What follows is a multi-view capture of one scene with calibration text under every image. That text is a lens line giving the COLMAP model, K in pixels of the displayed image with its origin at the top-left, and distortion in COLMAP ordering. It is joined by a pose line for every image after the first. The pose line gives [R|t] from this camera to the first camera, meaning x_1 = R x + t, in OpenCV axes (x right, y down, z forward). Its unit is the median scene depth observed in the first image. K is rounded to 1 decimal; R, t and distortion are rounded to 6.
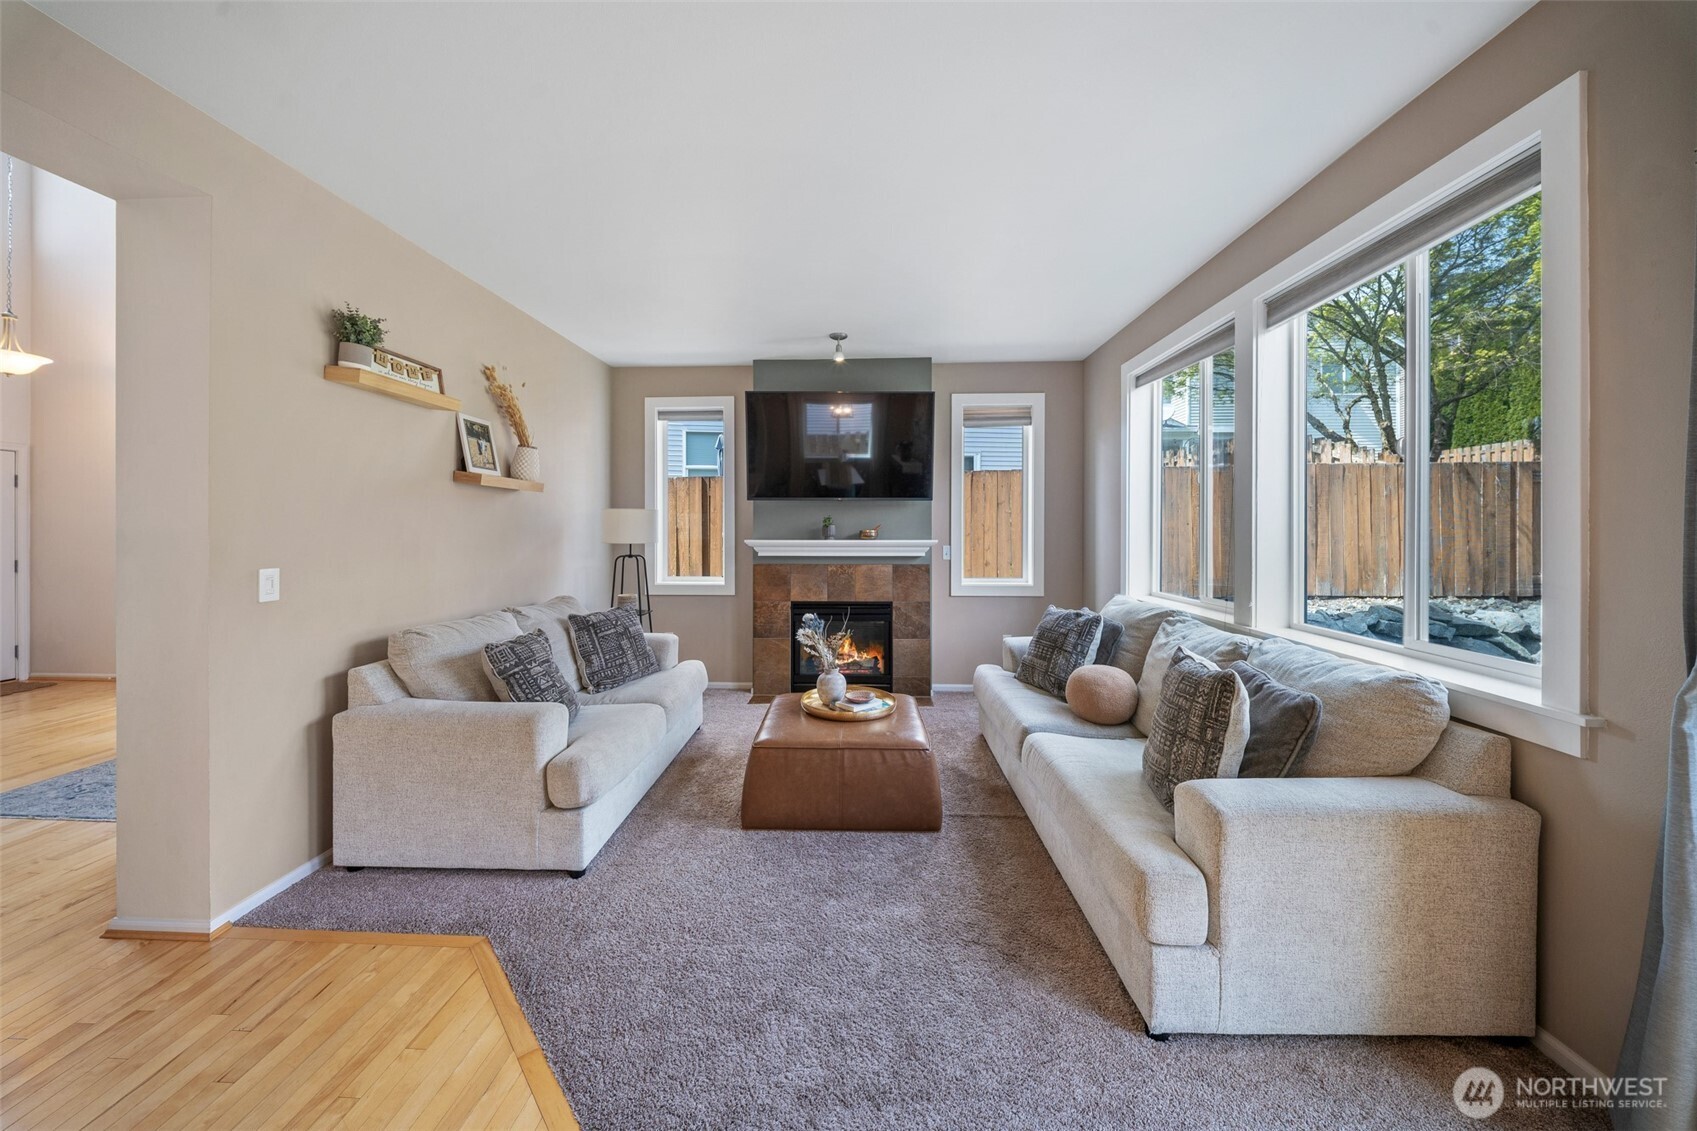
lens RADIAL K [[602.0, 0, 836.7], [0, 602.0, 529.4], [0, 0, 1]] dist [0.001054, -0.000181]
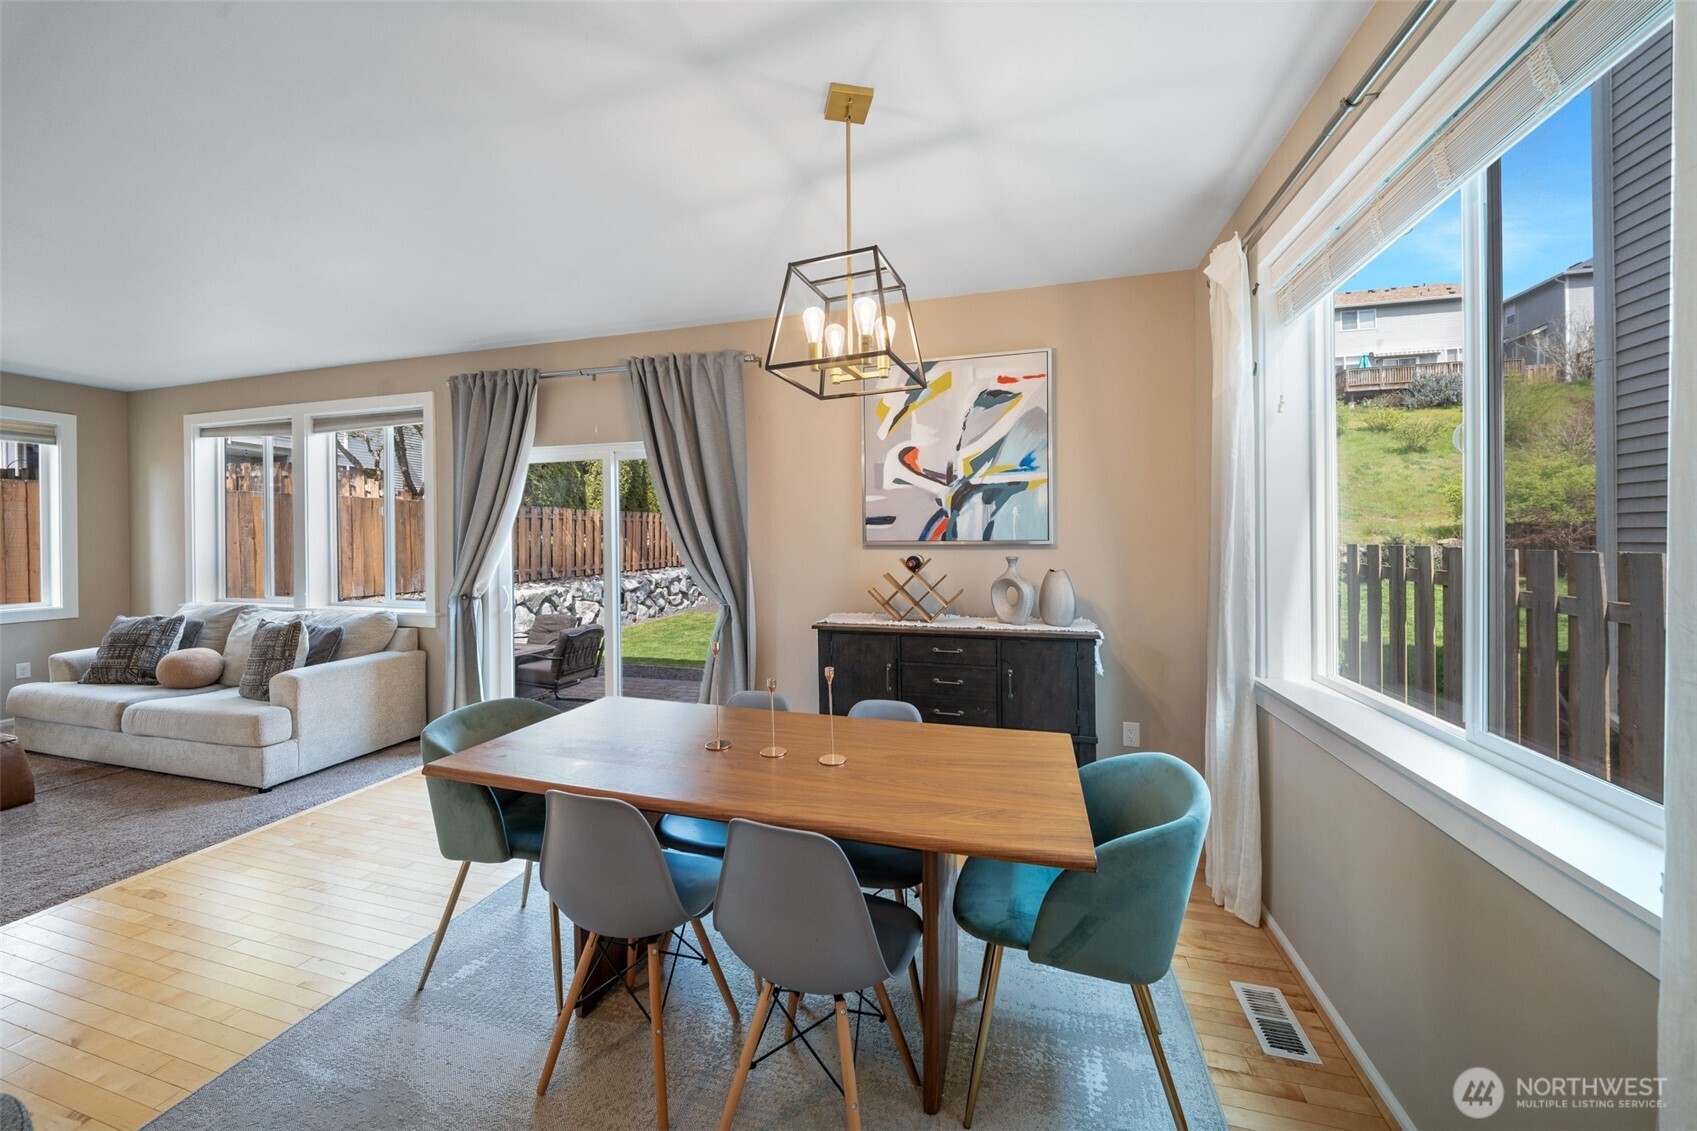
lens RADIAL K [[595.1, 0, 837.4], [0, 595.1, 548.2], [0, 0, 1]] dist [0.002455, -0.003917]
pose [[0.222033, -0.014967, 0.974924, -0.401601], [0.008950, 0.999871, 0.013312, -0.008577], [-0.974998, 0.005770, 0.222138, -0.547795]]
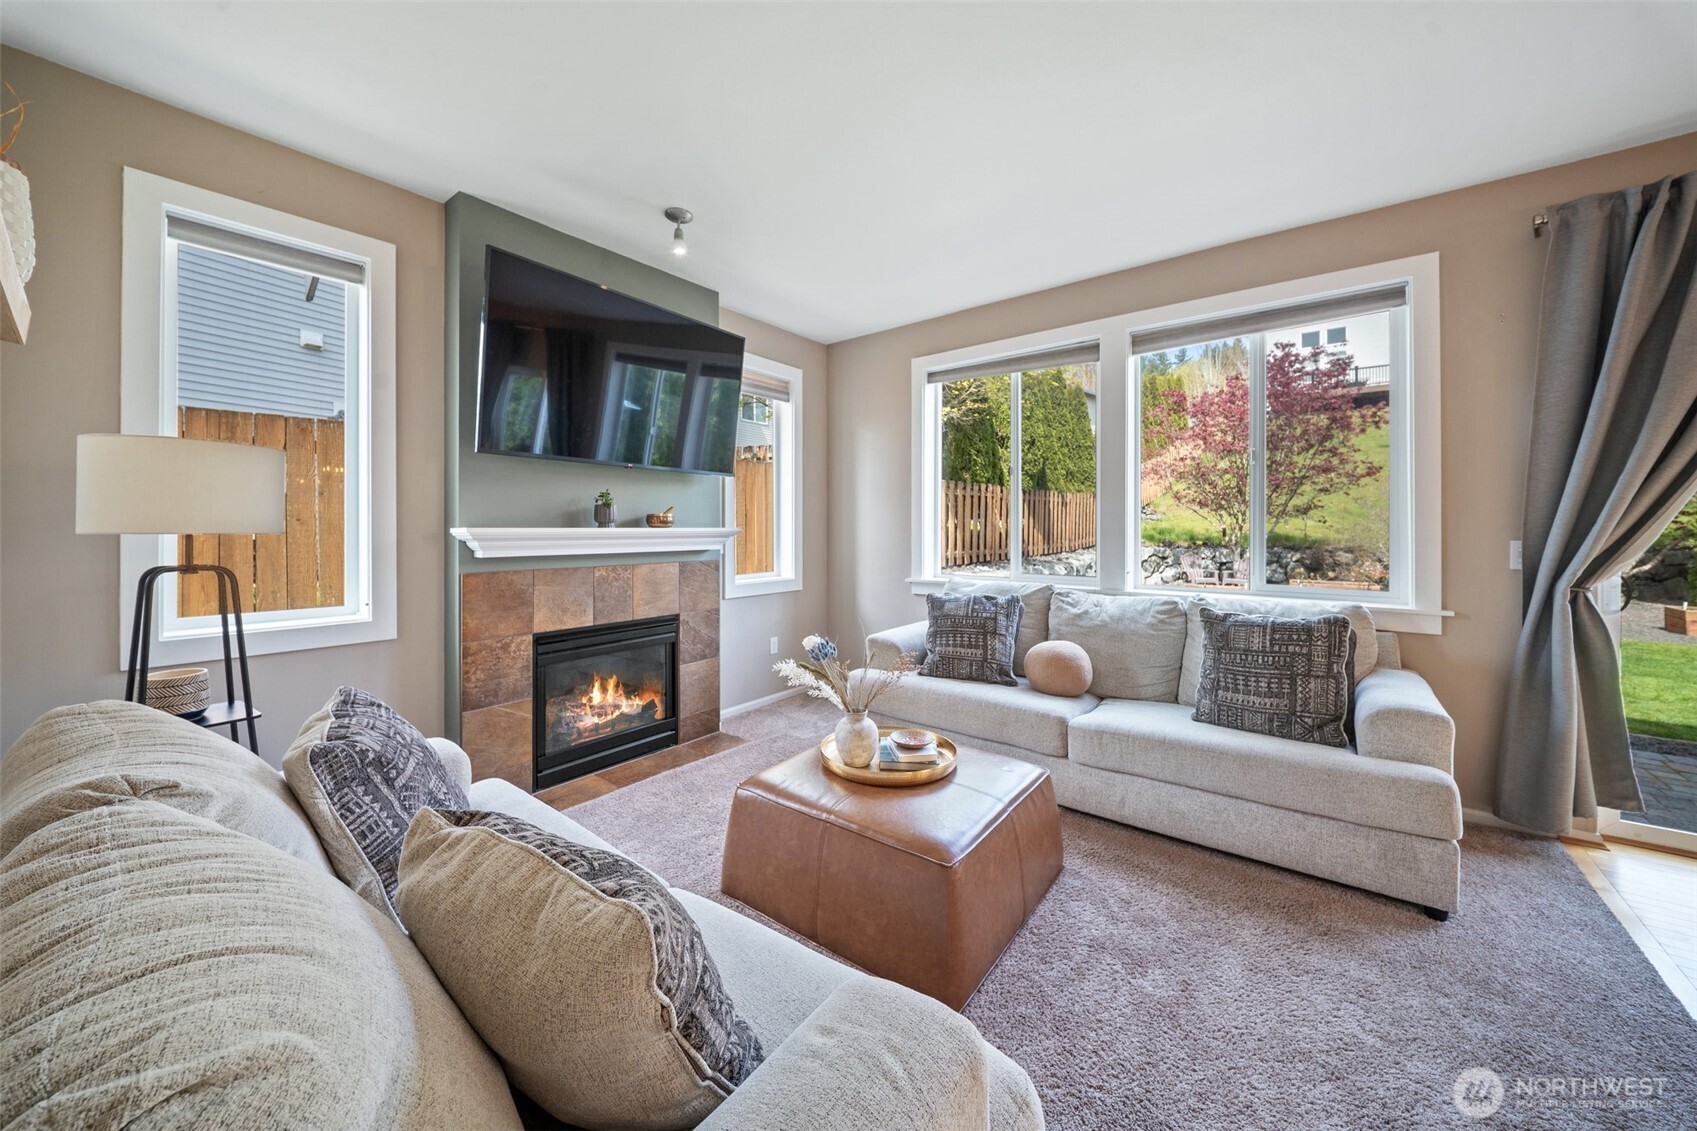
lens RADIAL K [[602.0, 0, 836.7], [0, 602.0, 529.4], [0, 0, 1]] dist [0.001054, -0.000181]
pose [[0.583757, -0.000278, 0.811928, -0.445950], [0.002524, 0.999996, -0.001472, 0.023306], [-0.811924, 0.002908, 0.583755, 0.493526]]
